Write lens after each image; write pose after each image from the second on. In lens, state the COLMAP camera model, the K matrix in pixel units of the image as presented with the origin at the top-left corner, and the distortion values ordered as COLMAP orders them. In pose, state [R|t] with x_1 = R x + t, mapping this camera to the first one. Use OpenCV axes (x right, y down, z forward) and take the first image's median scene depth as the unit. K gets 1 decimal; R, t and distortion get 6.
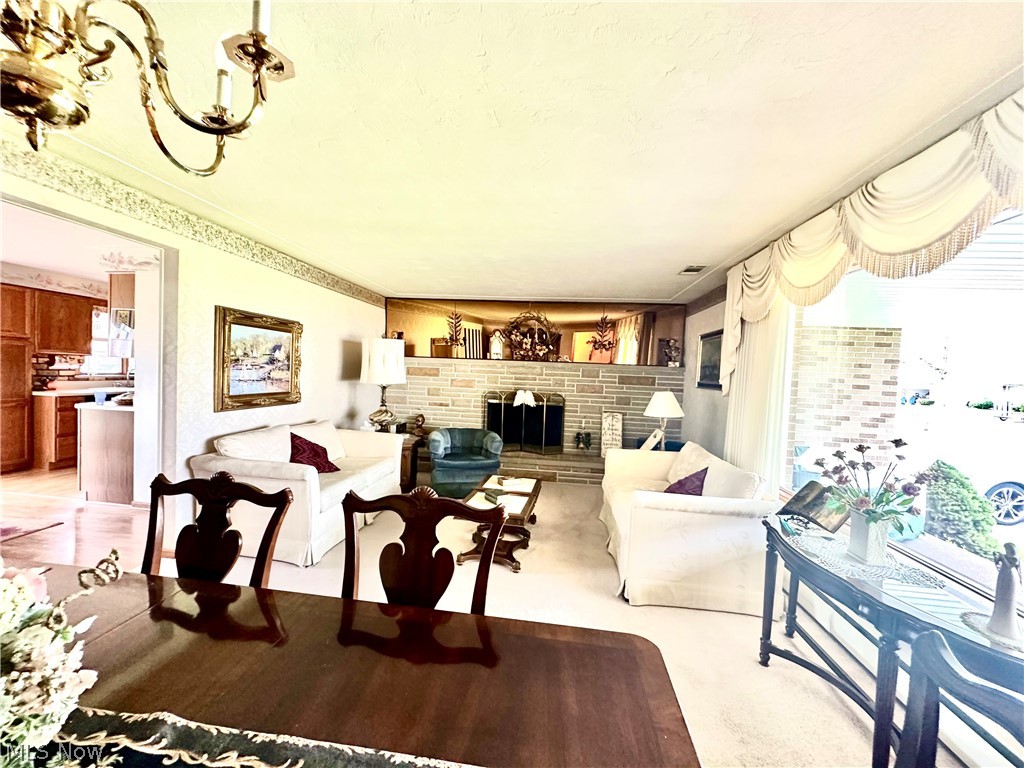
lens RADIAL K [[408.9, 0, 512.0], [0, 408.9, 384.0], [0, 0, 1]] dist [0.001937, -0.000086]
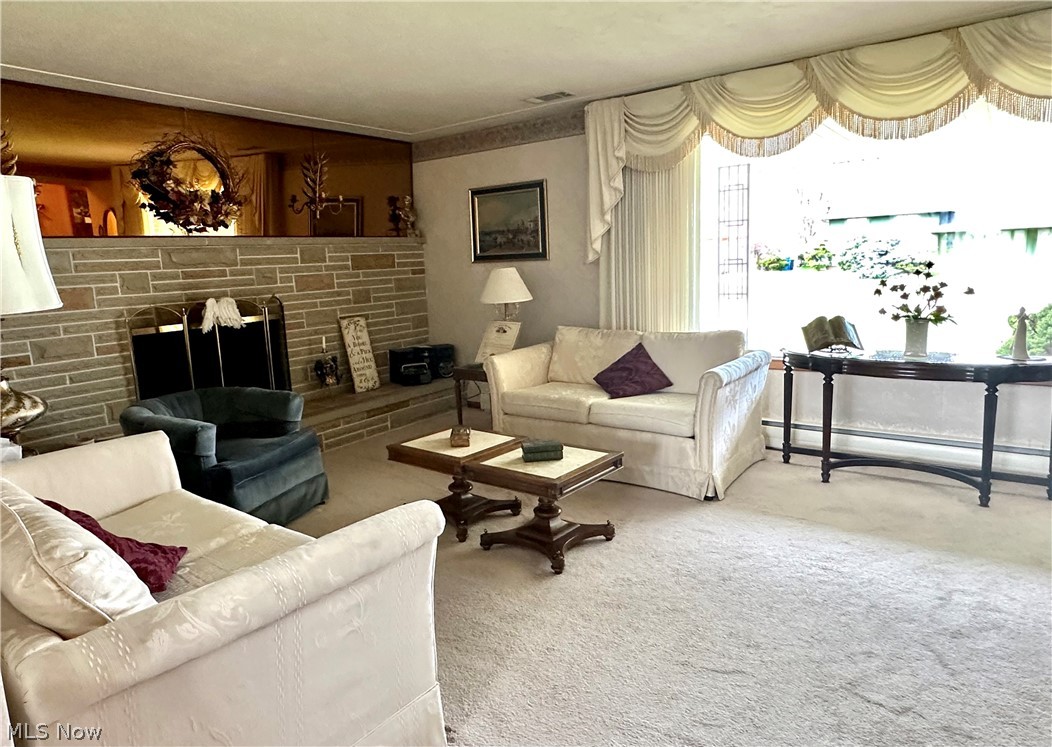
lens RADIAL K [[646.0, 0, 498.8], [0, 646.0, 373.1], [0, 0, 1]] dist [0.000563, 0.000695]
pose [[0.494869, -0.212055, 0.842697, -0.507764], [0.091175, 0.977086, 0.192330, -0.015350], [-0.864171, -0.018346, 0.502863, 0.346021]]
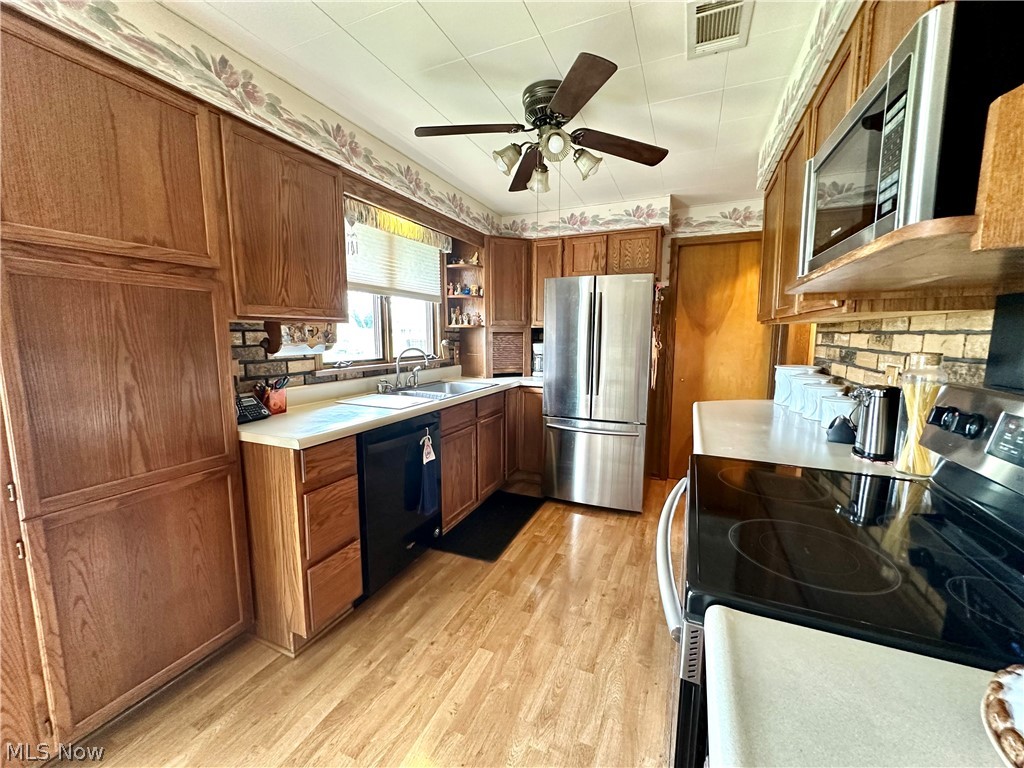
lens RADIAL K [[408.9, 0, 512.0], [0, 408.9, 384.0], [0, 0, 1]] dist [0.001937, -0.000086]
pose [[0.959365, -0.004611, -0.282131, -0.819443], [0.029529, 0.996017, 0.084132, -0.040414], [0.280619, -0.089045, 0.955680, 0.709927]]
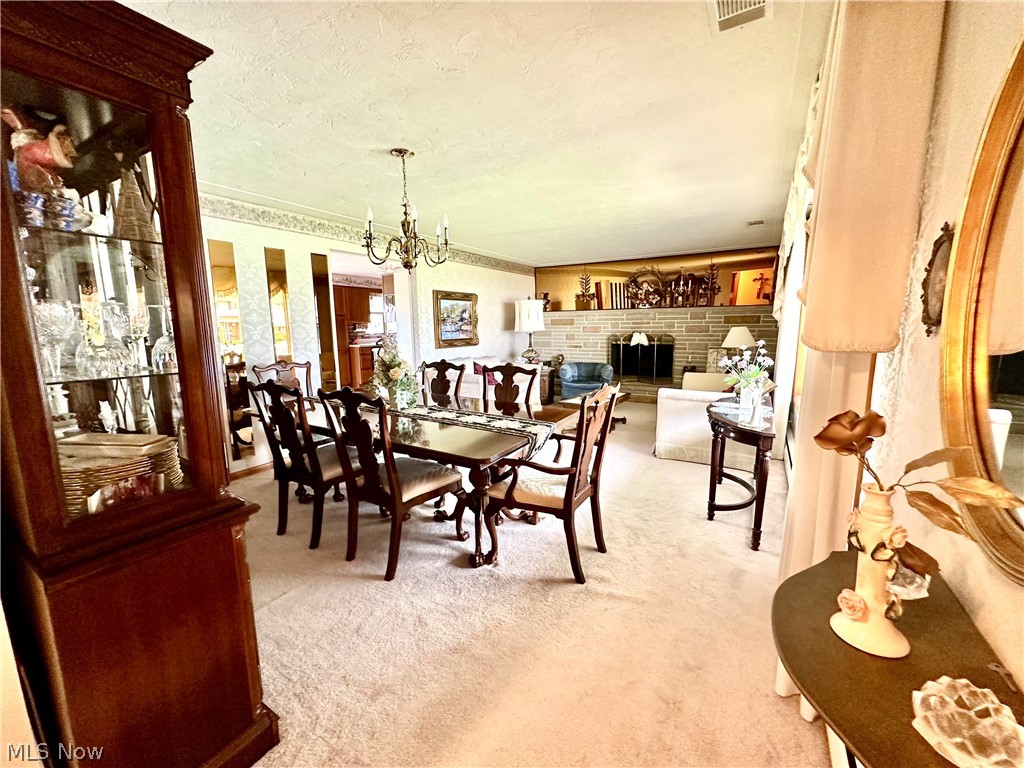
lens RADIAL K [[408.9, 0, 512.0], [0, 408.9, 384.0], [0, 0, 1]] dist [0.001937, -0.000086]
pose [[0.909574, 0.008581, -0.415454, 0.210939], [0.038002, 0.993879, 0.103728, 0.028936], [0.413801, -0.110137, 0.903681, -0.323432]]
